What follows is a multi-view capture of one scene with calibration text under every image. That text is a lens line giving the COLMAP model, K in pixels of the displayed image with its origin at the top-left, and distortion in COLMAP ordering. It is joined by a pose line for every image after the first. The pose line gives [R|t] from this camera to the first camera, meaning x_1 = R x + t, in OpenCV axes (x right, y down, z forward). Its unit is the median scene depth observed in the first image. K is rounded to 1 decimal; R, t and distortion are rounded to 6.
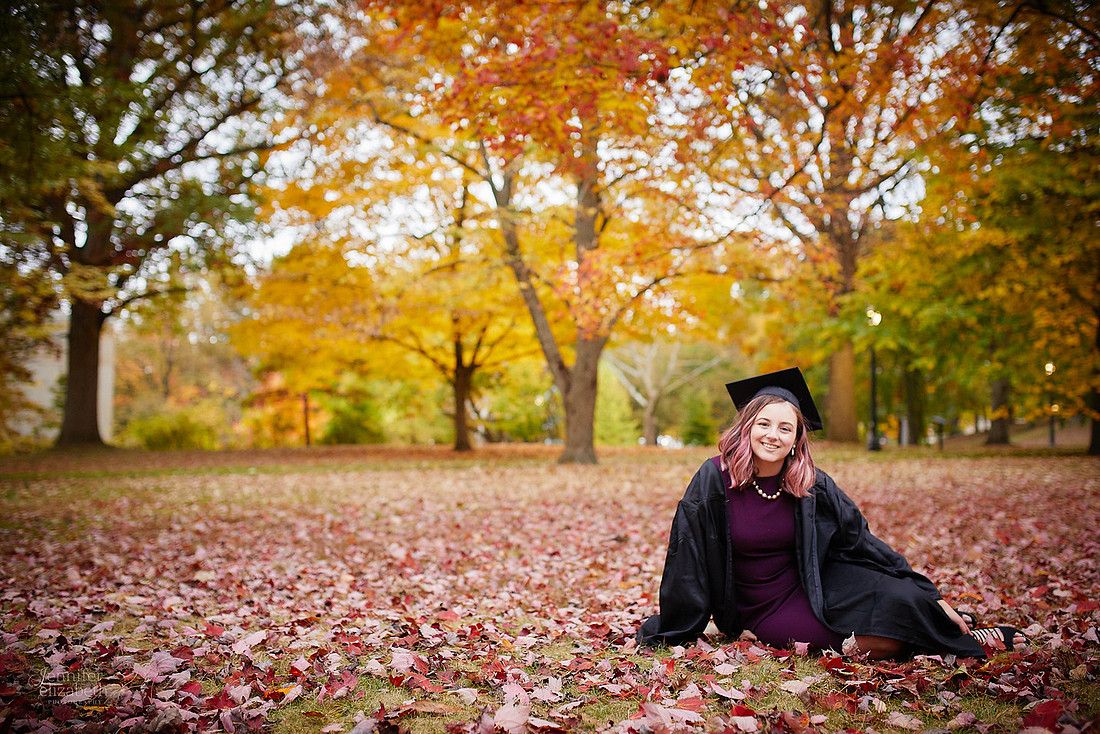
lens RADIAL K [[1071.3, 0, 550.8], [0, 1071.3, 365.2], [0, 0, 1]] dist [-0.033623, 0.000000]
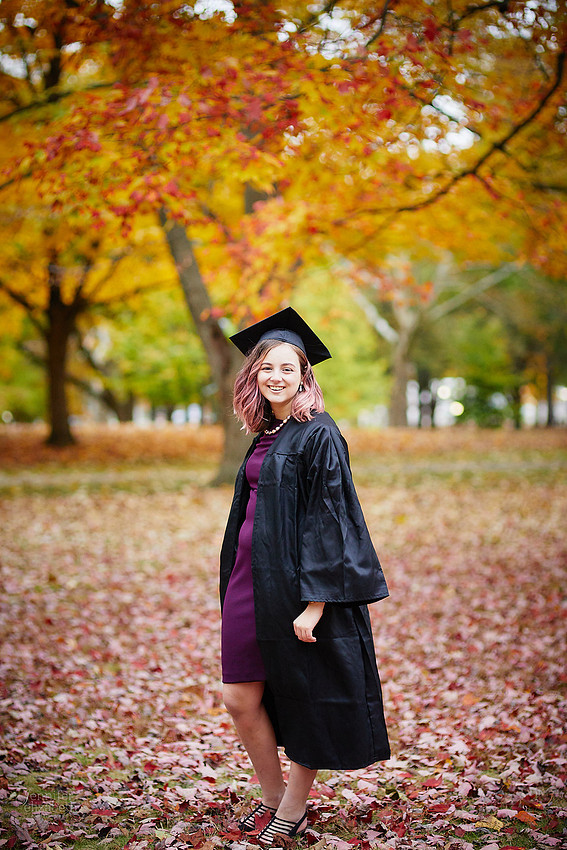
lens RADIAL K [[2383.2, 0, 284.0], [0, 2383.2, 424.5], [0, 0, 1]] dist [0.112735, 0.000000]
pose [[0.999927, 0.008507, 0.008537, 0.092630], [-0.009427, 0.993408, 0.114243, -0.258677], [-0.007509, -0.114315, 0.993416, -0.968293]]
